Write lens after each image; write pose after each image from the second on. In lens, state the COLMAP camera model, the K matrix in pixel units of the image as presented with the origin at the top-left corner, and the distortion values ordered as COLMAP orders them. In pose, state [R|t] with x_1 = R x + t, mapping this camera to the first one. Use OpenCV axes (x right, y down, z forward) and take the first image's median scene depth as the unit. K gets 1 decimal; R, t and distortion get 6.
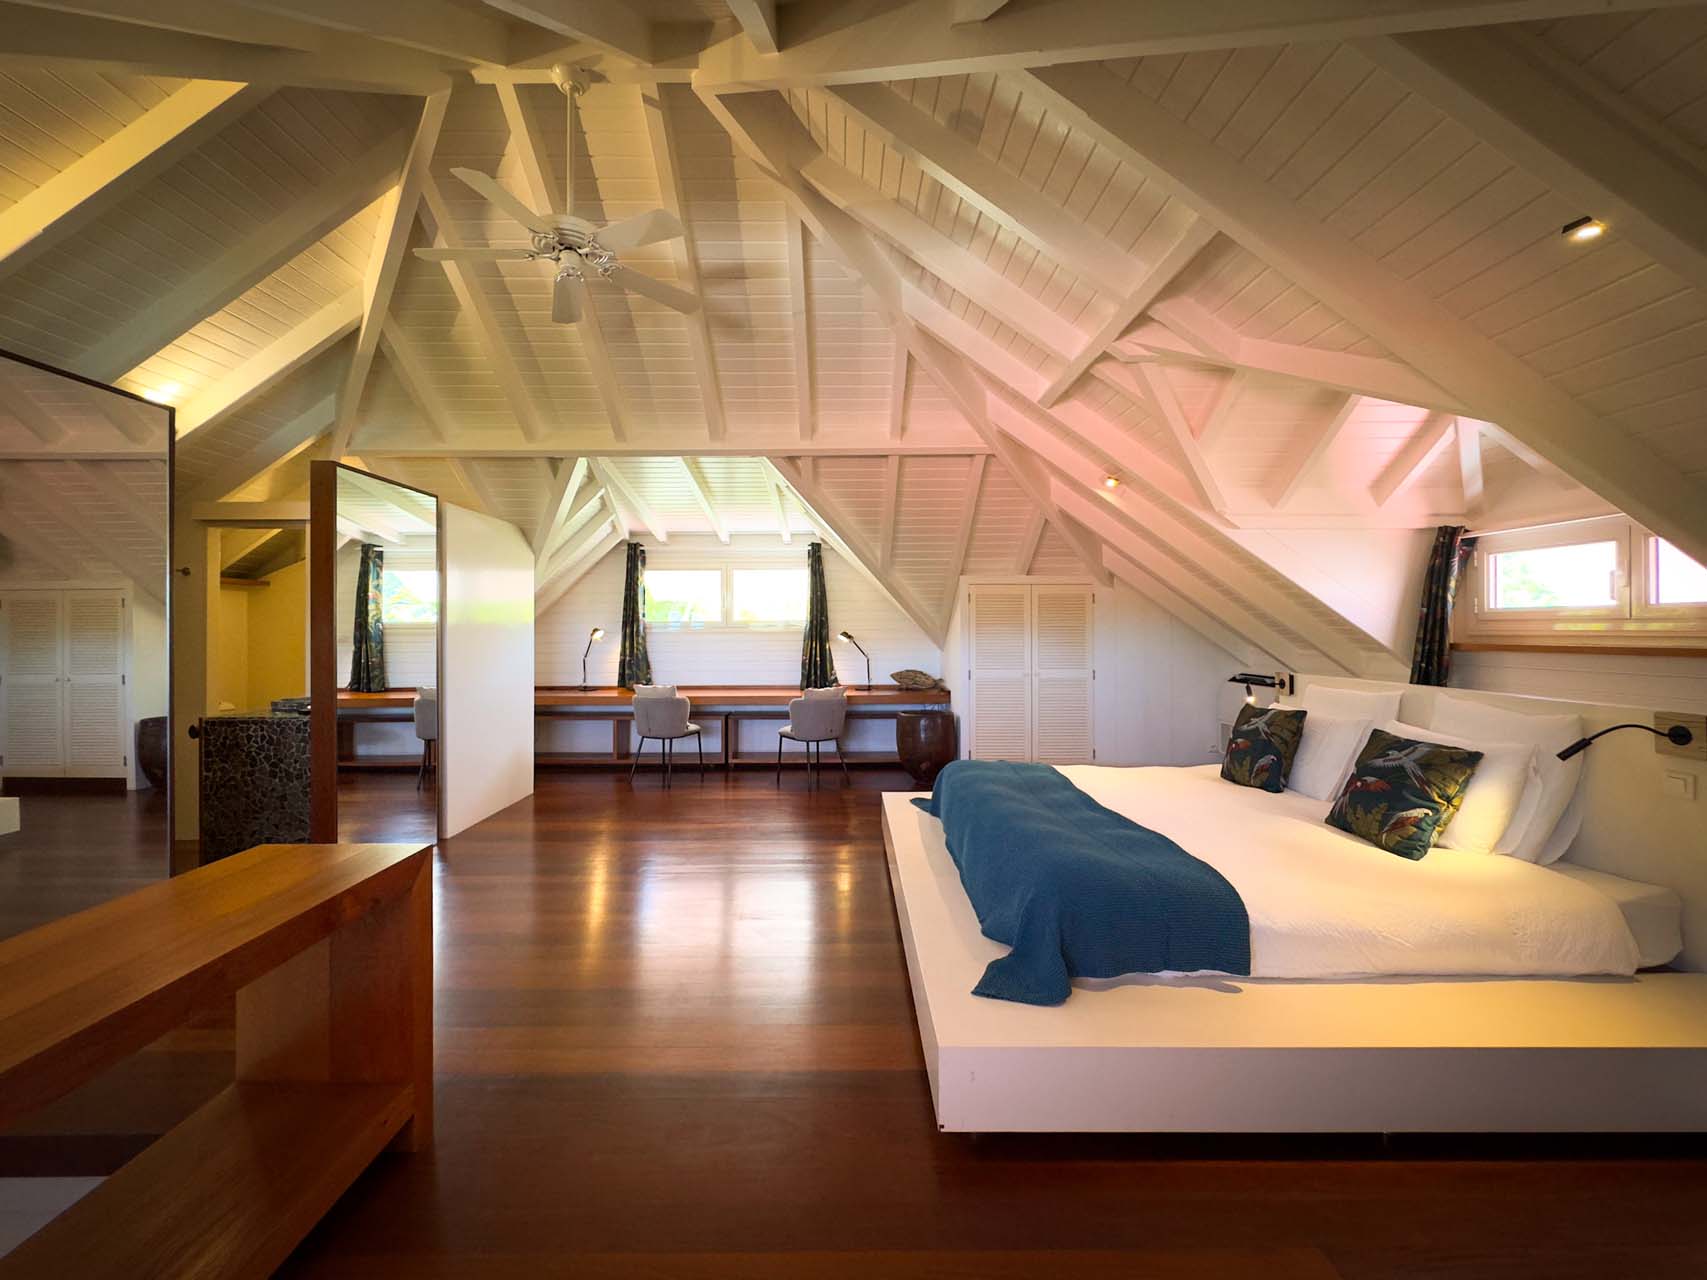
lens RADIAL K [[696.3, 0, 849.0], [0, 696.3, 630.7], [0, 0, 1]] dist [0.000272, 0.000813]
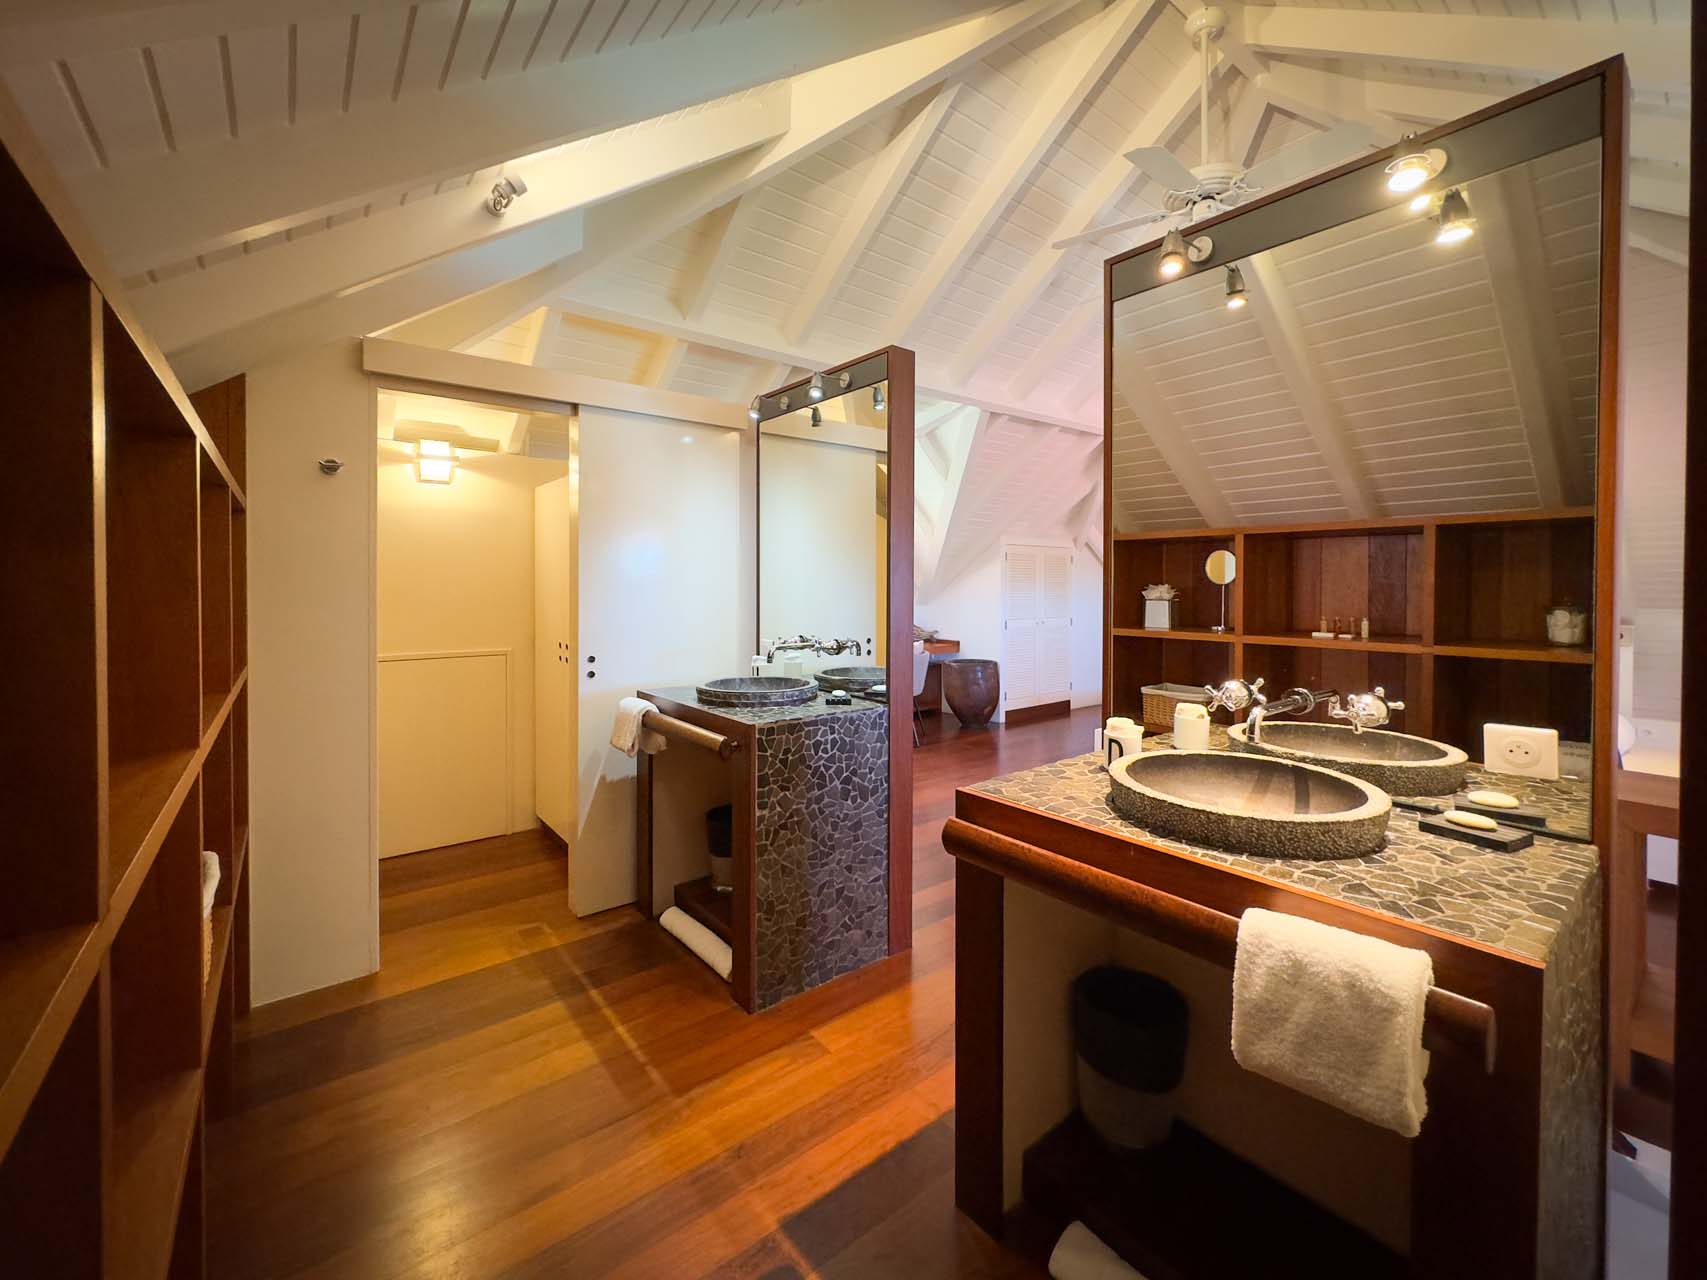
lens RADIAL K [[696.3, 0, 858.0], [0, 696.3, 597.1], [0, 0, 1]] dist [0.000272, 0.000813]
pose [[0.797271, -0.006301, 0.603589, -1.228115], [-0.004699, 0.999850, 0.016644, 0.000878], [-0.603603, -0.016106, 0.797122, 0.450803]]
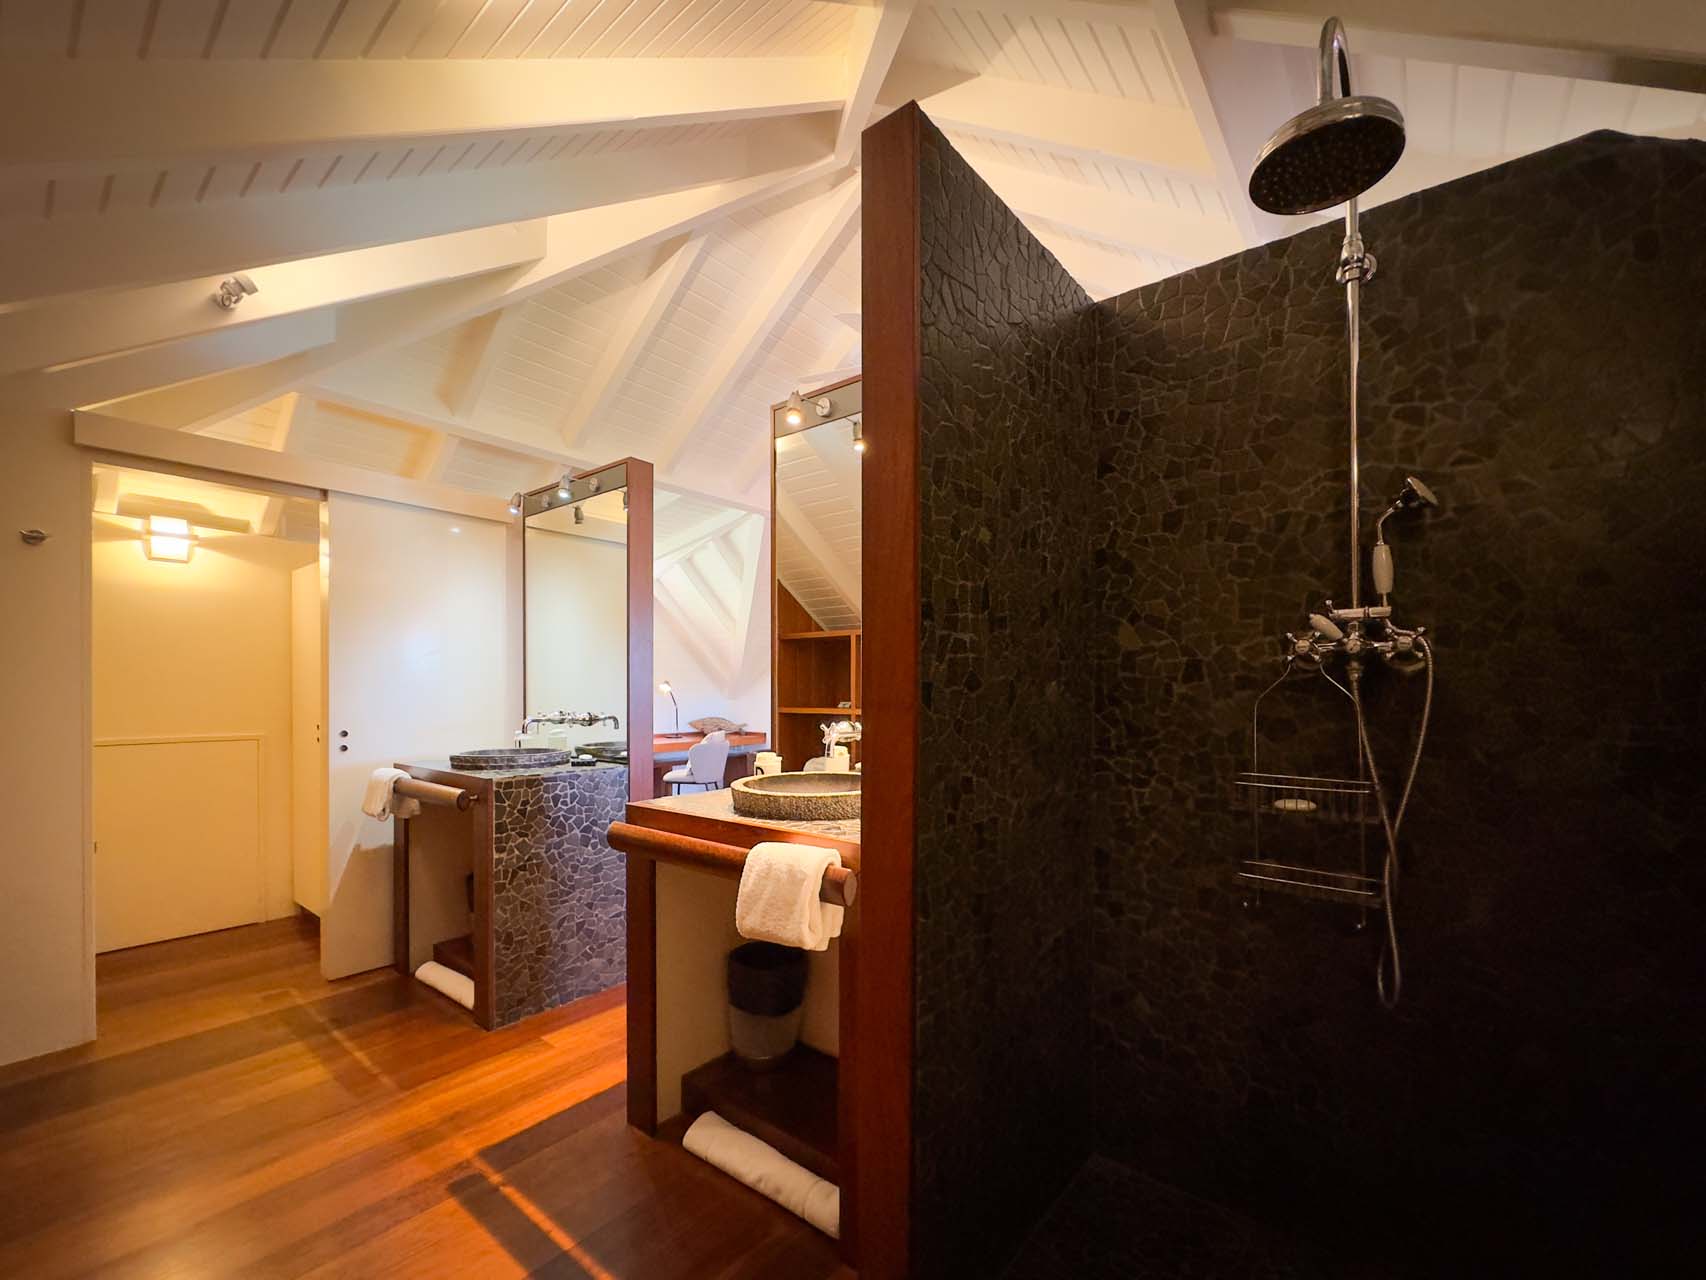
lens RADIAL K [[695.9, 0, 864.6], [0, 695.9, 702.9], [0, 0, 1]] dist [0.000272, 0.000813]
pose [[0.645838, -0.008193, 0.763430, -1.225397], [-0.004485, 0.999884, 0.014526, 0.035250], [-0.763461, -0.012806, 0.645727, 0.247089]]
